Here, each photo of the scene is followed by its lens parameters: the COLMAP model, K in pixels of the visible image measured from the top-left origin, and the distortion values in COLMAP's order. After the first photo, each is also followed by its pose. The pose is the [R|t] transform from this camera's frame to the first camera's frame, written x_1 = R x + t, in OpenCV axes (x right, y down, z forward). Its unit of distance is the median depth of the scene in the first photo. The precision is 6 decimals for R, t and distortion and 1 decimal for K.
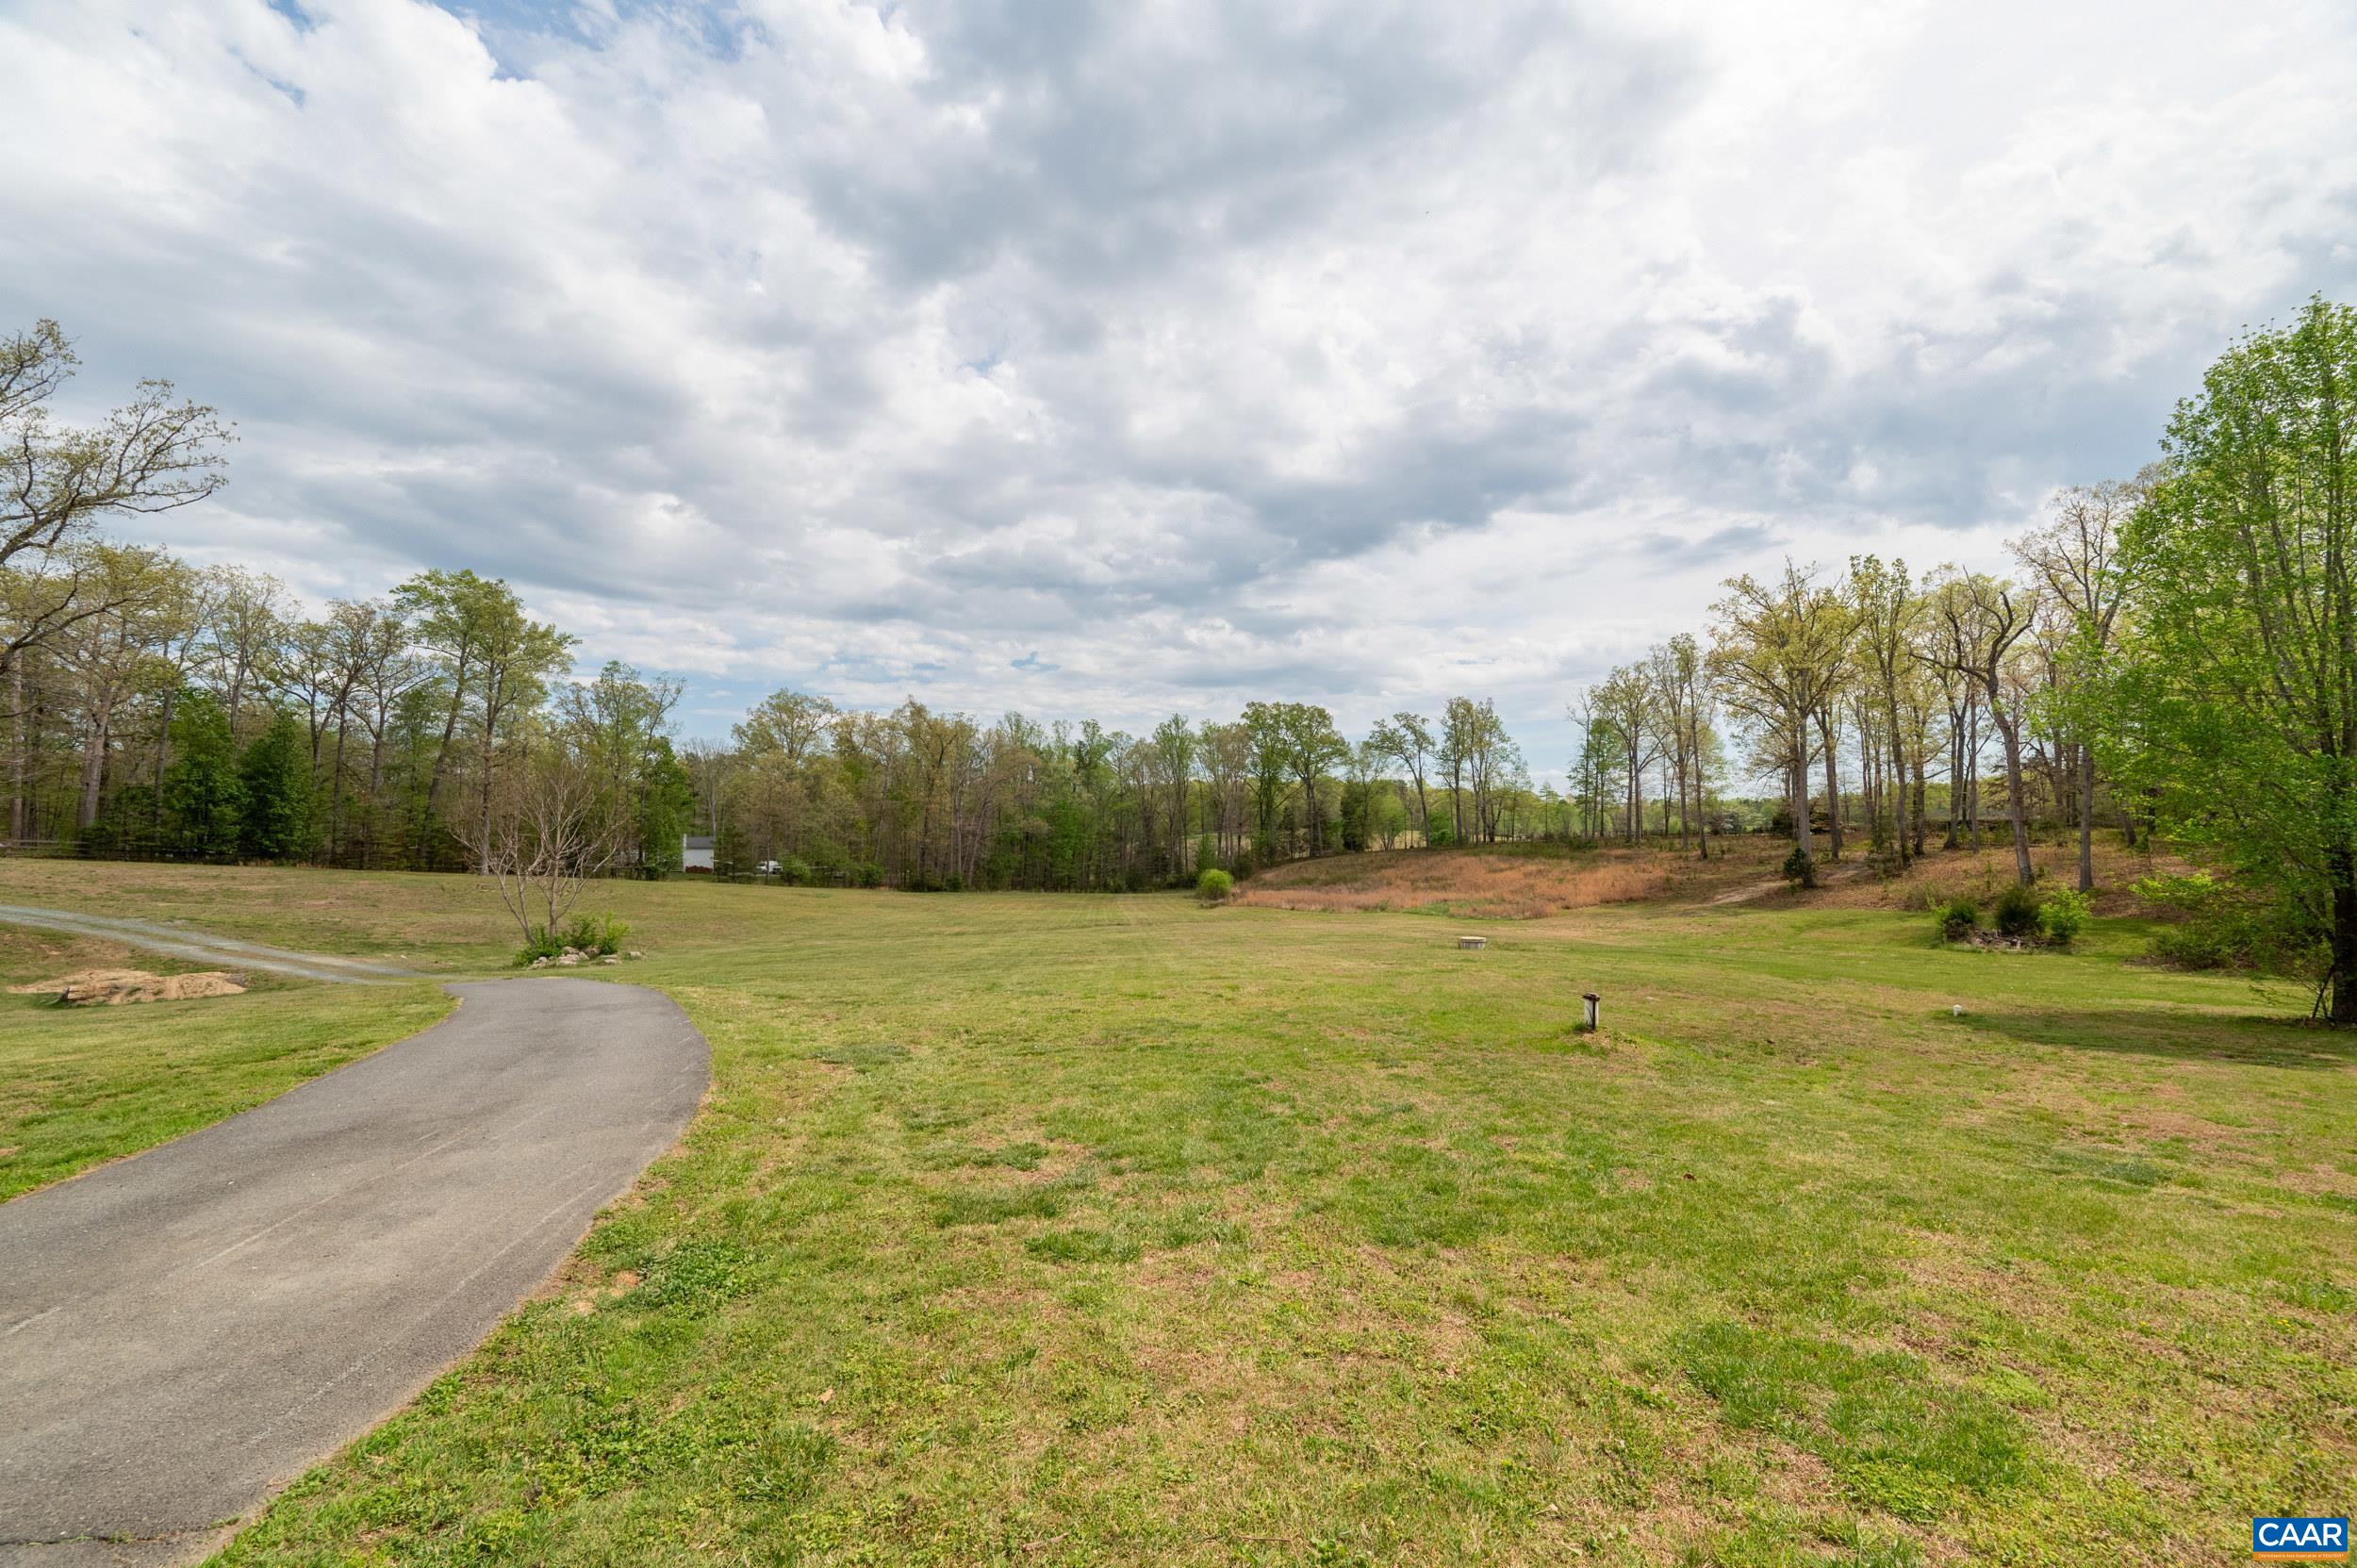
lens RADIAL K [[923.6, 0, 1191.3], [0, 923.6, 787.8], [0, 0, 1]] dist [-0.001968, -0.000141]
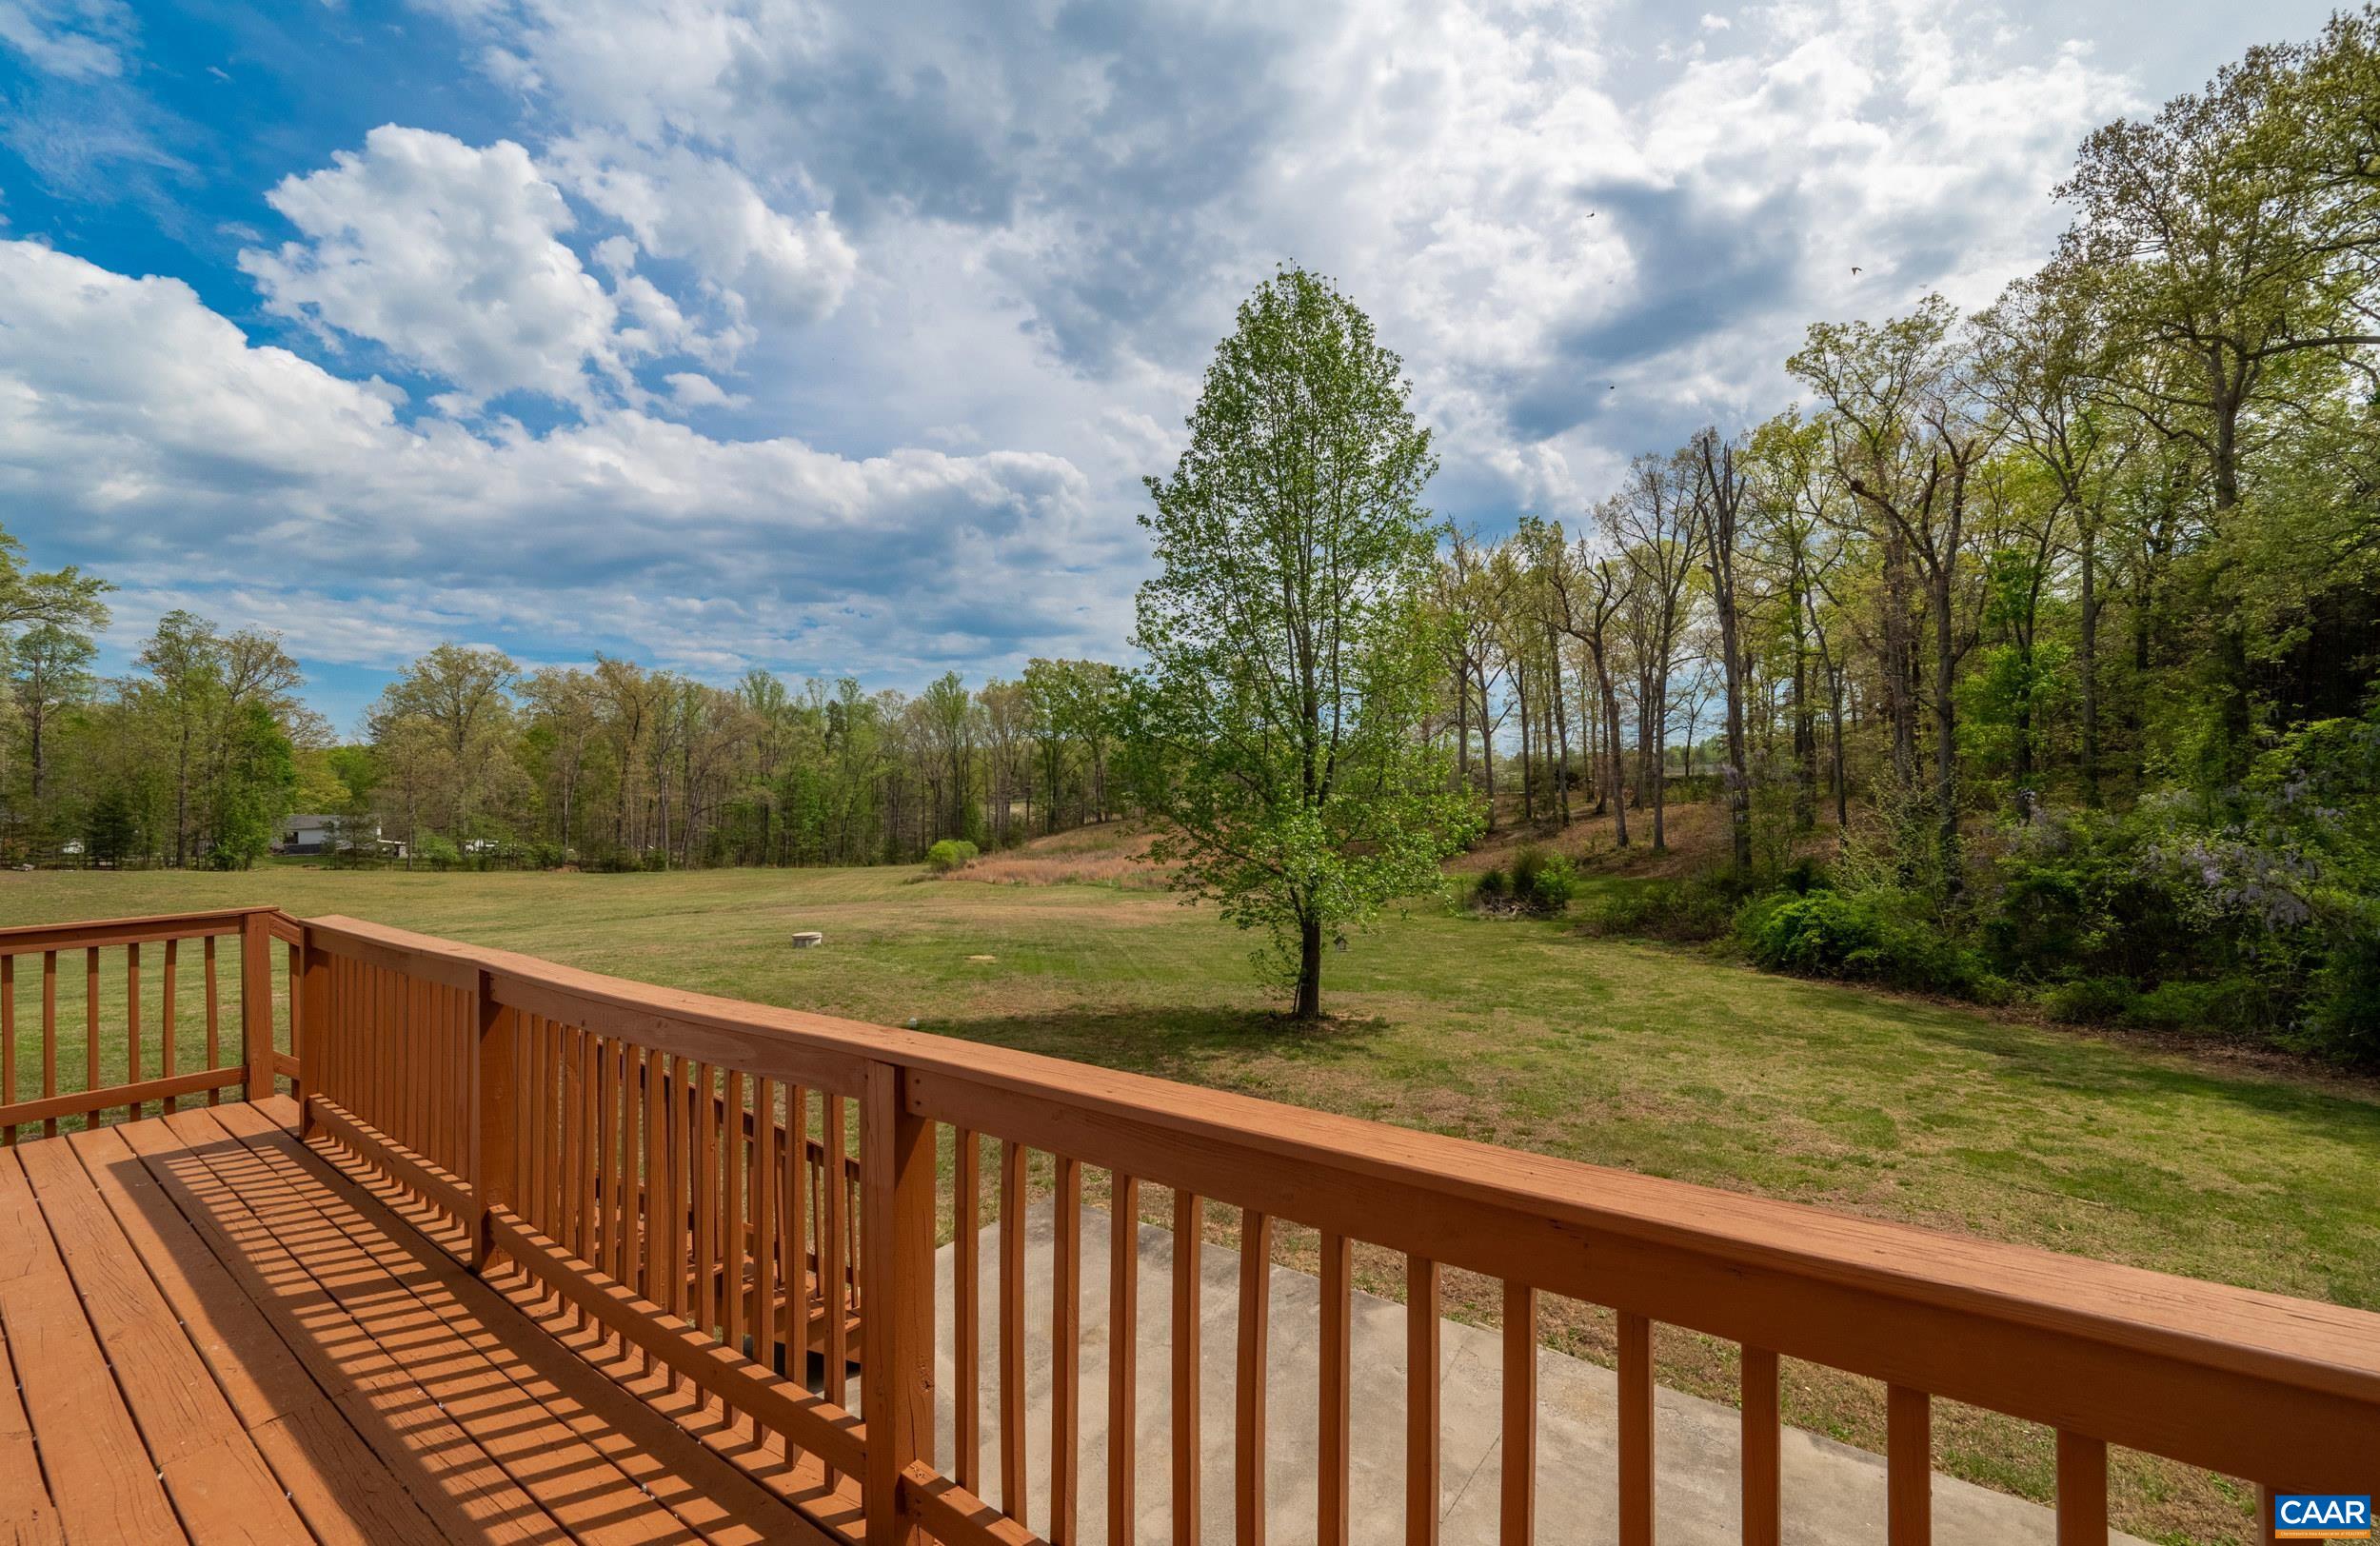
lens RADIAL K [[964.7, 0, 1207.3], [0, 964.7, 782.9], [0, 0, 1]] dist [-0.001696, -0.000234]
pose [[0.990986, -0.014931, 0.133132, 0.119291], [0.009776, 0.999180, 0.039288, -0.004073], [-0.133609, -0.037633, 0.990319, 0.000508]]
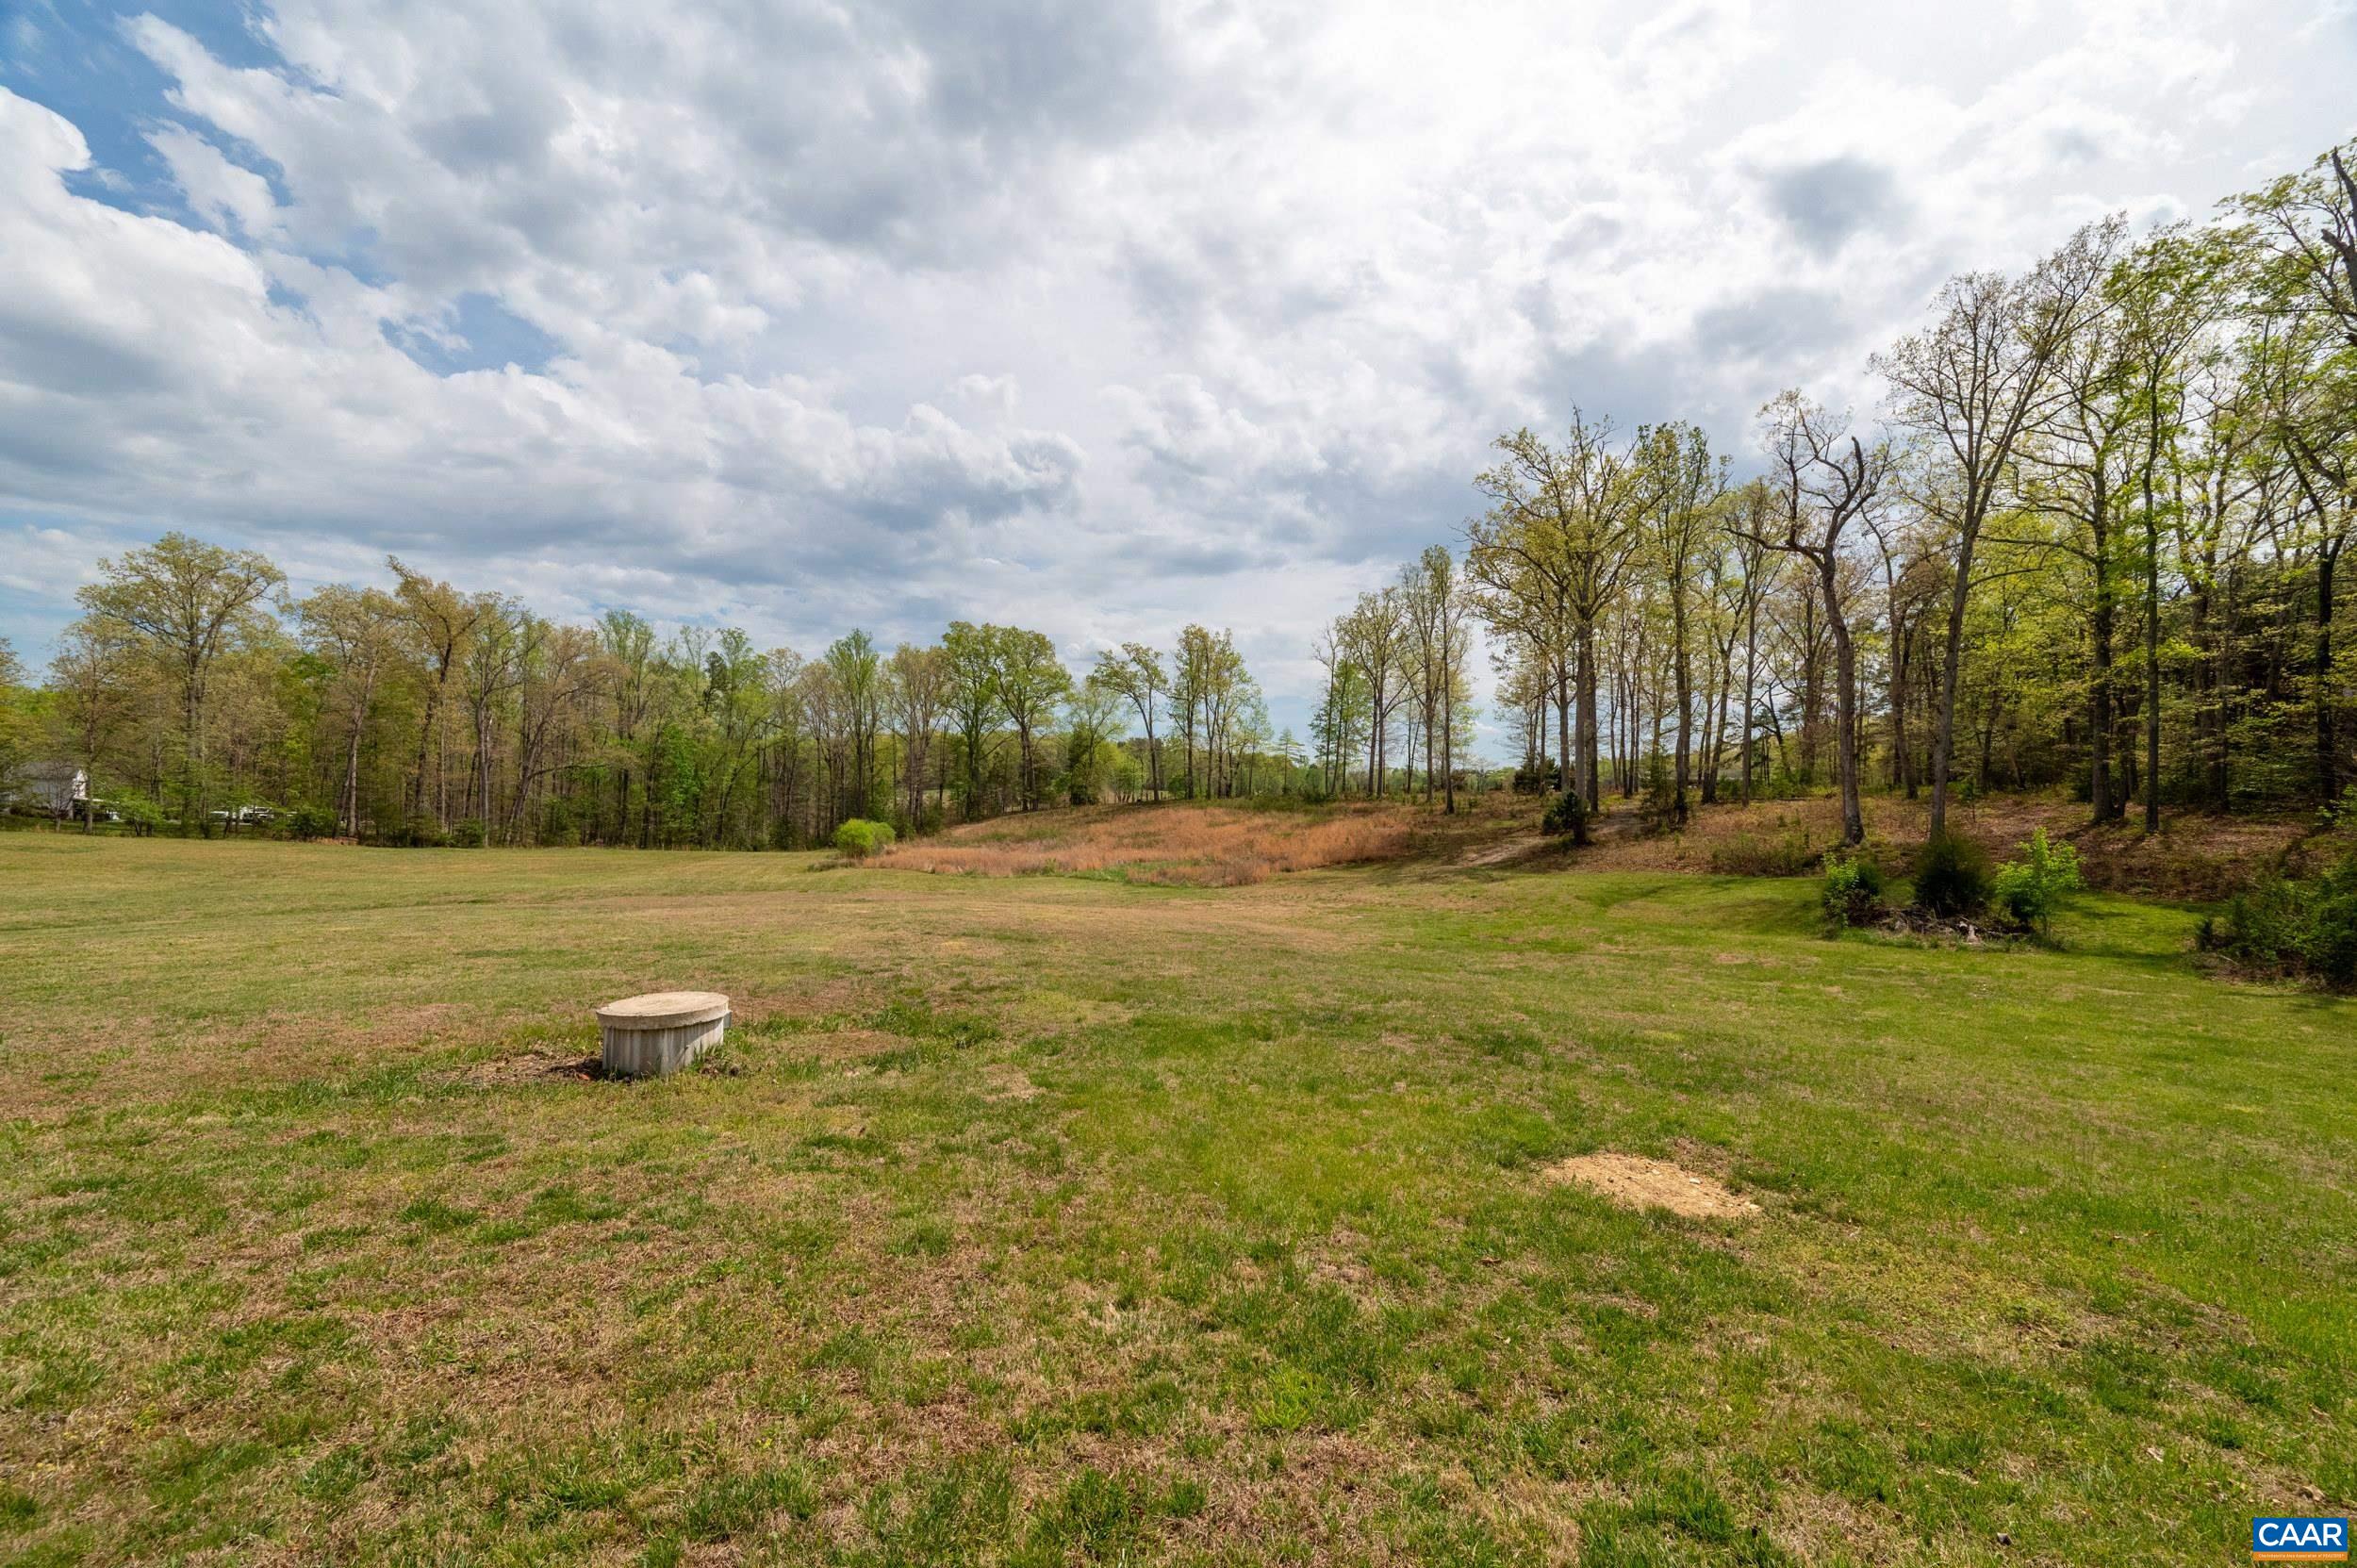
lens RADIAL K [[923.6, 0, 1186.8], [0, 923.6, 802.3], [0, 0, 1]] dist [-0.001968, -0.000141]
pose [[0.970533, 0.017531, 0.240331, 0.078202], [-0.030830, 0.998187, 0.051689, 0.020564], [-0.238989, -0.057575, 0.969314, 0.157856]]
